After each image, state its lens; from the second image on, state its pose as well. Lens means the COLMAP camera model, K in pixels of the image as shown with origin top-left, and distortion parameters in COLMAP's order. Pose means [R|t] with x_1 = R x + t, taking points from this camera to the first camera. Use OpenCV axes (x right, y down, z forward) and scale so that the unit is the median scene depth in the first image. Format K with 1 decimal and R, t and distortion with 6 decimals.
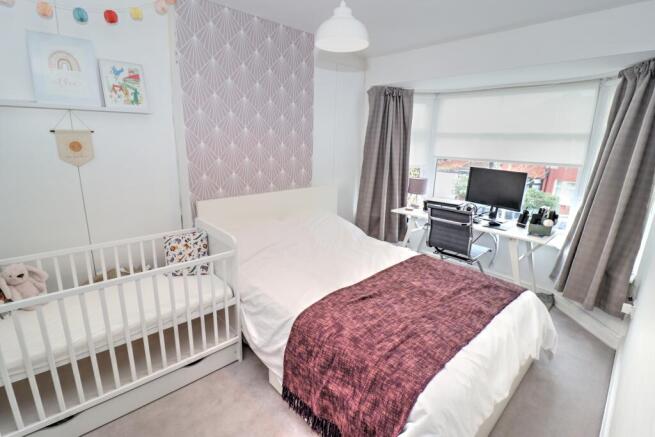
lens RADIAL K [[308.7, 0, 307.2], [0, 308.7, 215.4], [0, 0, 1]] dist [-0.012725, -0.000886]
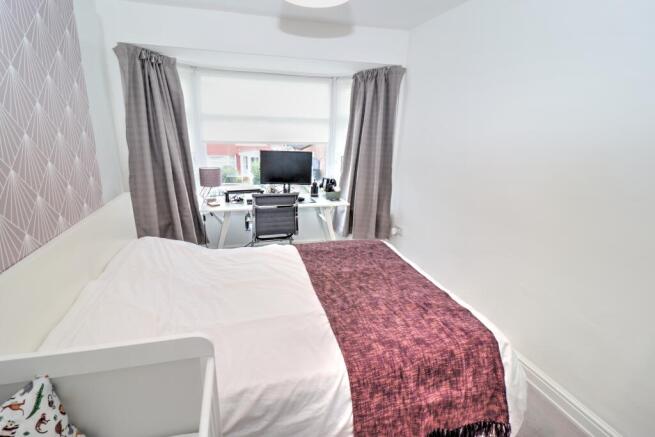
lens RADIAL K [[308.7, 0, 327.0], [0, 308.7, 220.9], [0, 0, 1]] dist [-0.012725, -0.000886]
pose [[0.422114, -0.273577, 0.864278, -0.399041], [0.206178, 0.957365, 0.202345, -0.119385], [-0.882786, 0.092783, 0.460522, 0.450956]]
